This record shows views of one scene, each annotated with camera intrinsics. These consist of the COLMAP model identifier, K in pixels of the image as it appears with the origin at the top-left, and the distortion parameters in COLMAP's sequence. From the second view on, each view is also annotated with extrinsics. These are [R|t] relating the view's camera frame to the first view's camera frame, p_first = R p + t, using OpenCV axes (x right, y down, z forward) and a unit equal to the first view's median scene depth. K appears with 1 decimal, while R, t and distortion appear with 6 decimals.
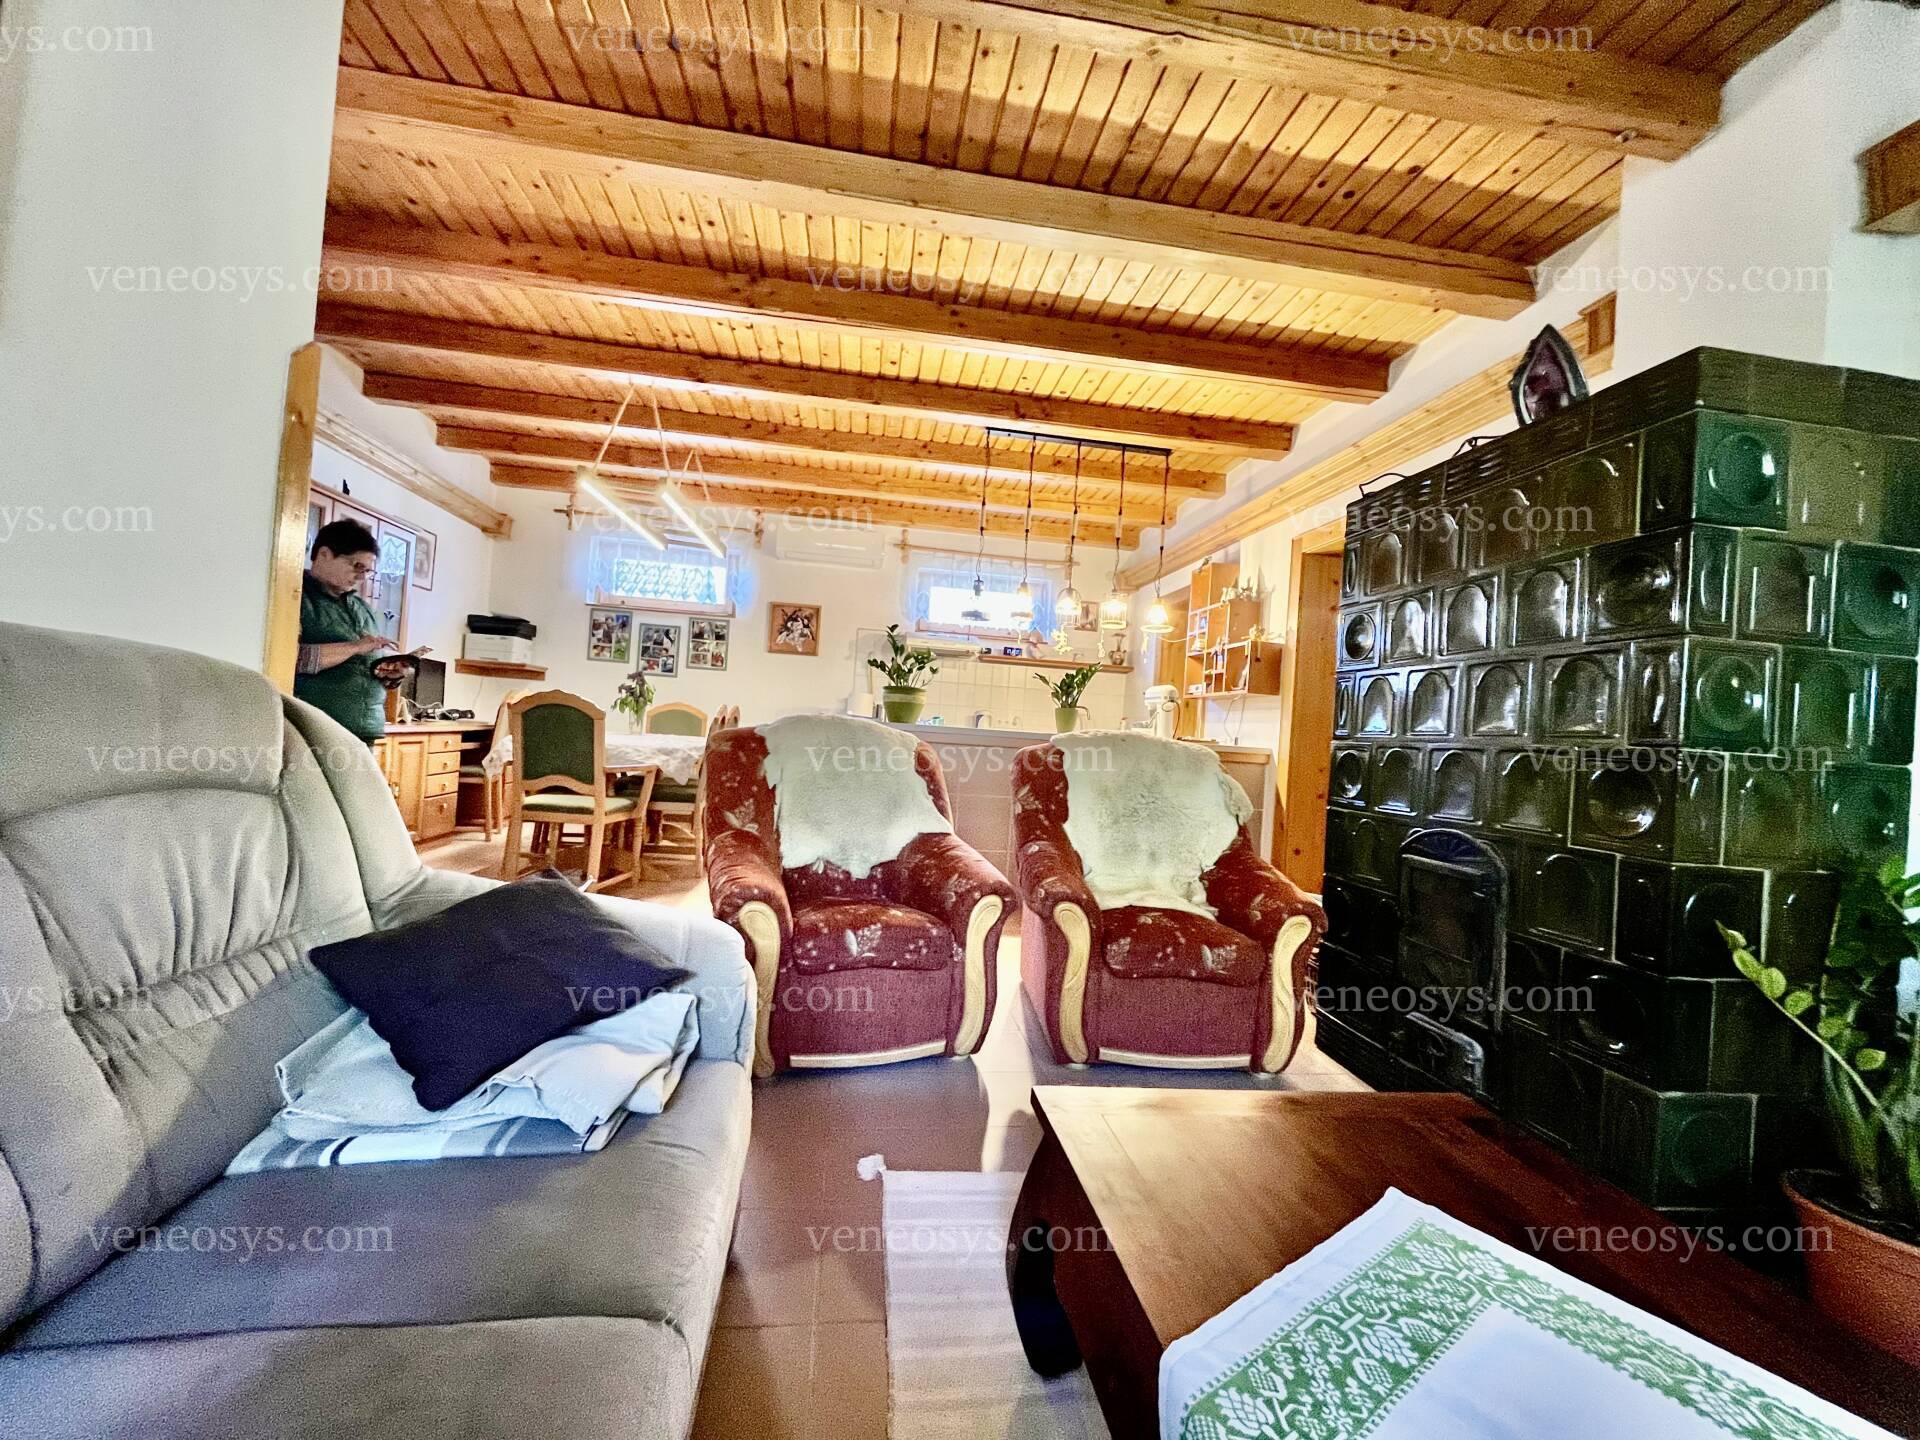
lens RADIAL K [[776.6, 0, 955.6], [0, 776.6, 721.1], [0, 0, 1]] dist [-0.001776, -0.000860]
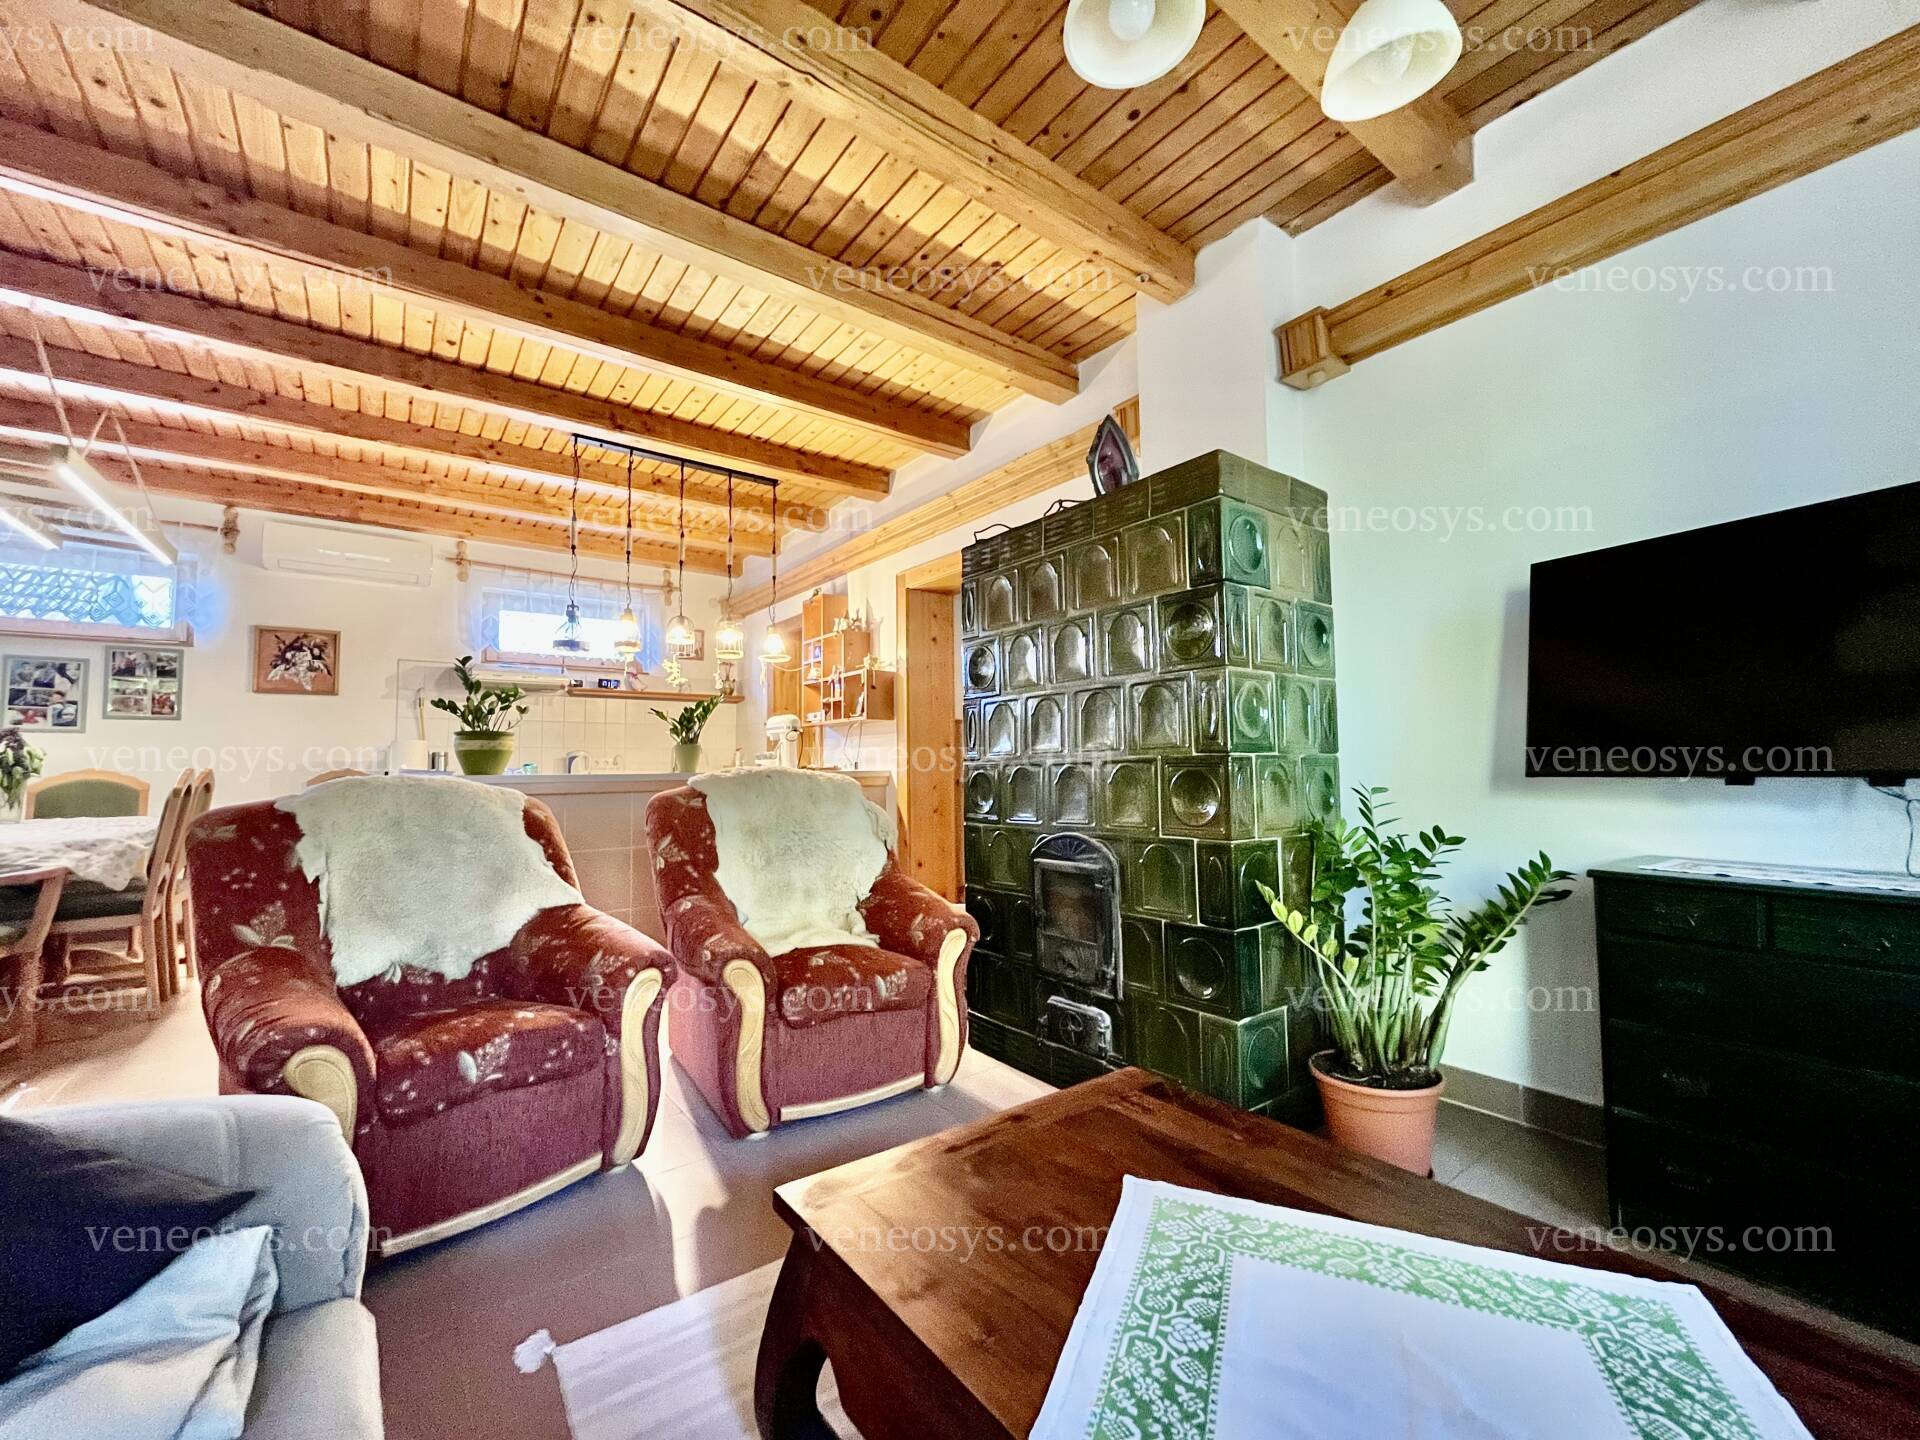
lens RADIAL K [[776.6, 0, 954.9], [0, 776.6, 721.1], [0, 0, 1]] dist [-0.001776, -0.000860]
pose [[0.868793, -0.048003, 0.492843, -0.059482], [0.064016, 0.997826, -0.015660, -0.015178], [-0.491020, 0.045155, 0.869977, 0.048227]]
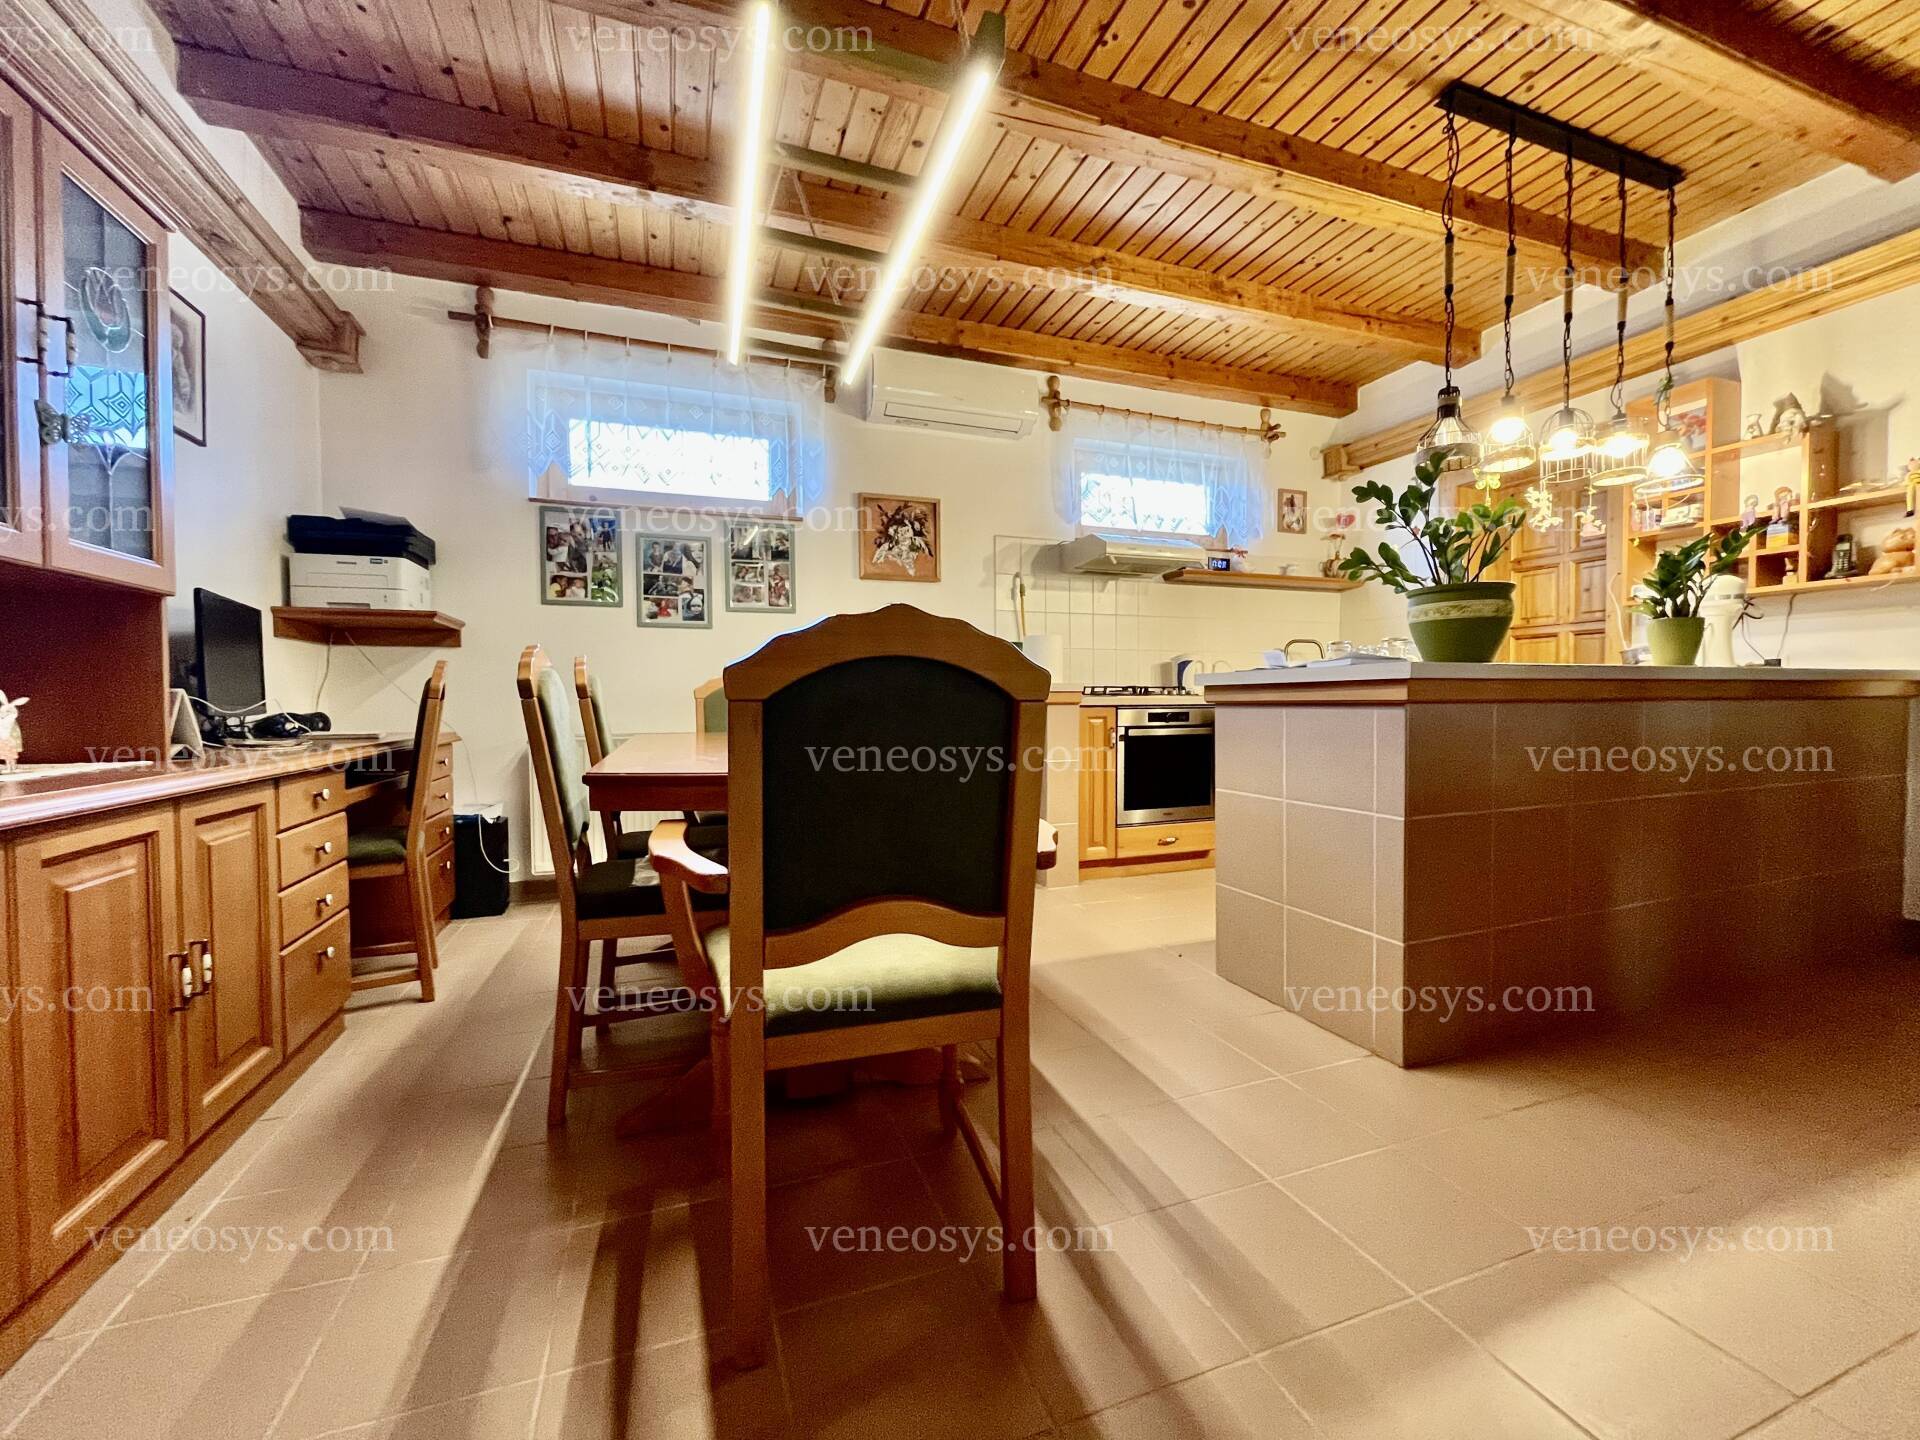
lens RADIAL K [[776.6, 0, 958.3], [0, 776.6, 726.0], [0, 0, 1]] dist [-0.001776, -0.000860]
pose [[0.973823, -0.081250, 0.212289, -0.740672], [0.069581, 0.995655, 0.061881, -0.017940], [-0.216394, -0.045490, 0.975246, 0.960337]]
